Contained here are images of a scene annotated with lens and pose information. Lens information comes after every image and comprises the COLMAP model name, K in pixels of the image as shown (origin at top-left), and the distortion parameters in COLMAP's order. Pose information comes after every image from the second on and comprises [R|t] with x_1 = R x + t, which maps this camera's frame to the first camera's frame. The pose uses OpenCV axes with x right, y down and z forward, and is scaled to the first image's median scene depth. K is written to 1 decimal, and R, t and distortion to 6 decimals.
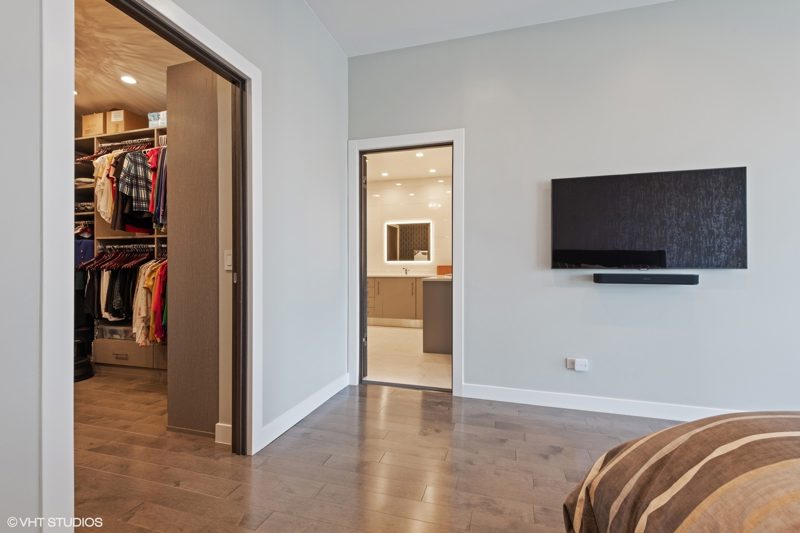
lens RADIAL K [[372.4, 0, 401.4], [0, 372.4, 265.8], [0, 0, 1]] dist [0.000027, -0.001175]
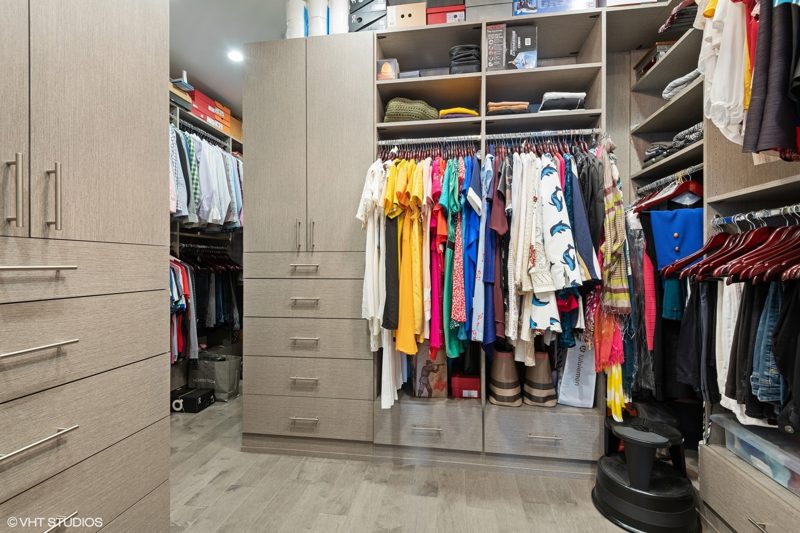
lens RADIAL K [[372.4, 0, 400.6], [0, 372.4, 264.9], [0, 0, 1]] dist [0.000027, -0.001175]
pose [[0.156889, 0.003305, -0.987611, -0.470797], [0.003897, 0.999985, 0.003966, -0.005601], [0.987609, -0.004471, 0.156873, 0.606540]]
